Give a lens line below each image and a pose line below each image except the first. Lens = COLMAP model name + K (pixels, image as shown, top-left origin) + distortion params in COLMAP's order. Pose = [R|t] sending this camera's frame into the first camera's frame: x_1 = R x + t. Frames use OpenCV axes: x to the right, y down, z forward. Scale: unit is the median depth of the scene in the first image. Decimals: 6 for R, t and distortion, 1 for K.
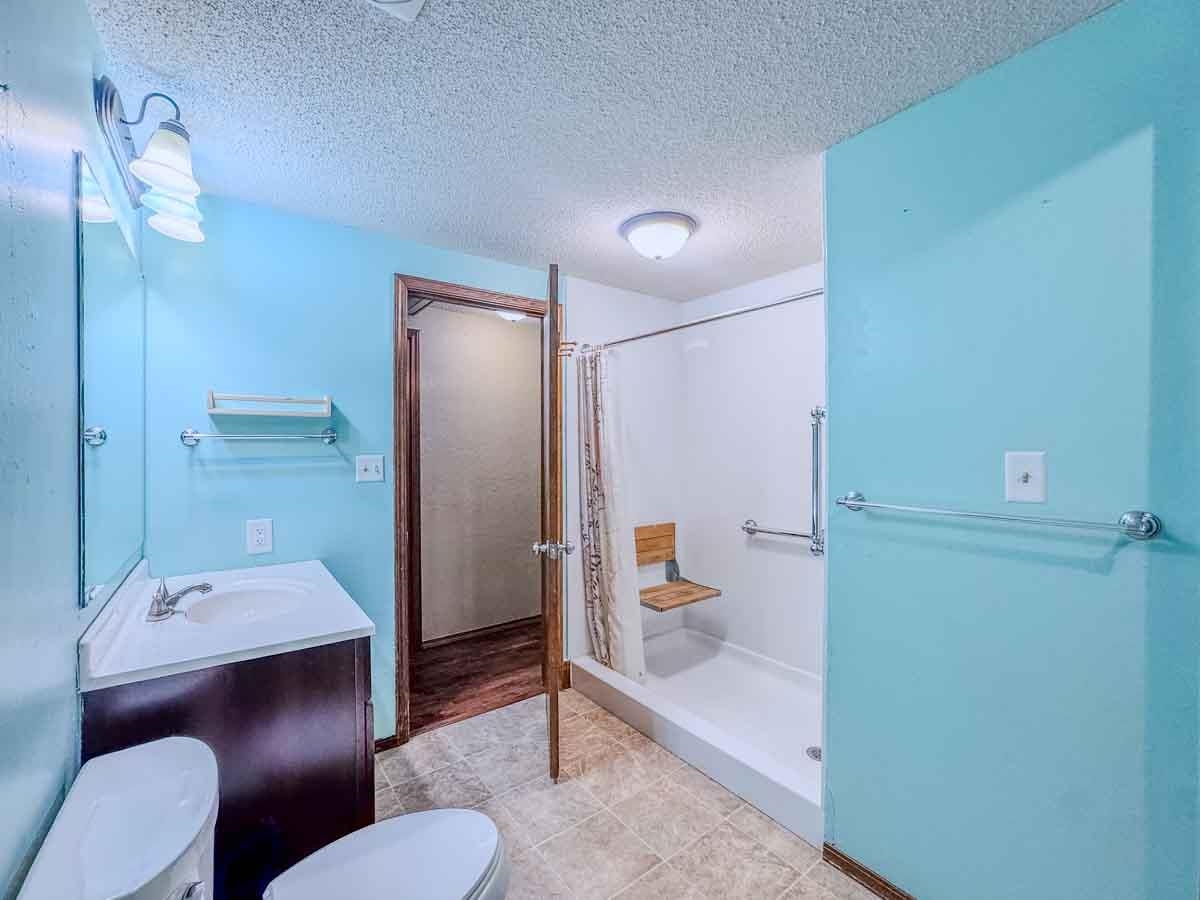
lens RADIAL K [[494.8, 0, 596.2], [0, 494.8, 450.1], [0, 0, 1]] dist [-0.038119, 0.017297]
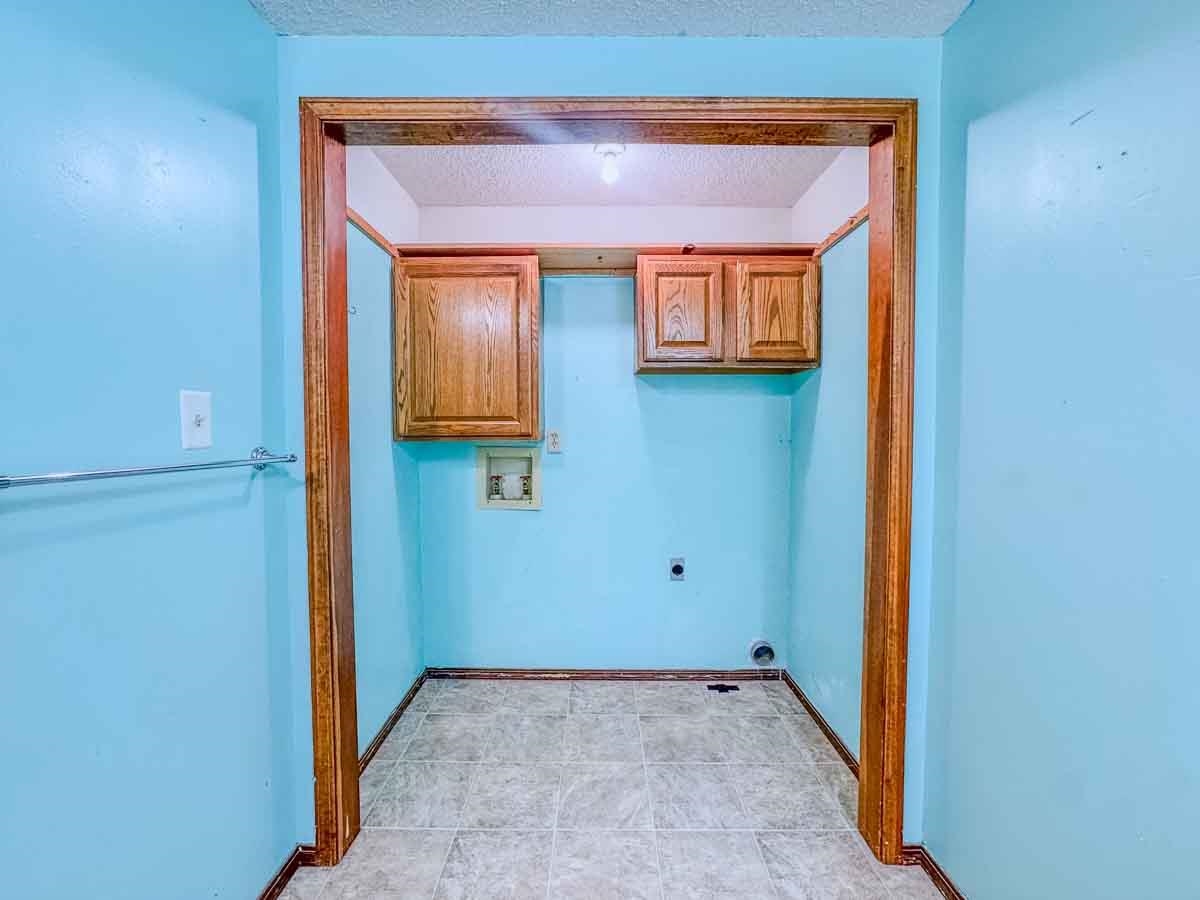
lens RADIAL K [[494.8, 0, 596.2], [0, 494.8, 450.1], [0, 0, 1]] dist [-0.038119, 0.017297]
pose [[-0.804017, -0.050677, 0.592442, -0.380033], [-0.047108, 0.998659, 0.021493, 0.060715], [-0.592737, -0.010628, -0.805326, 1.544165]]
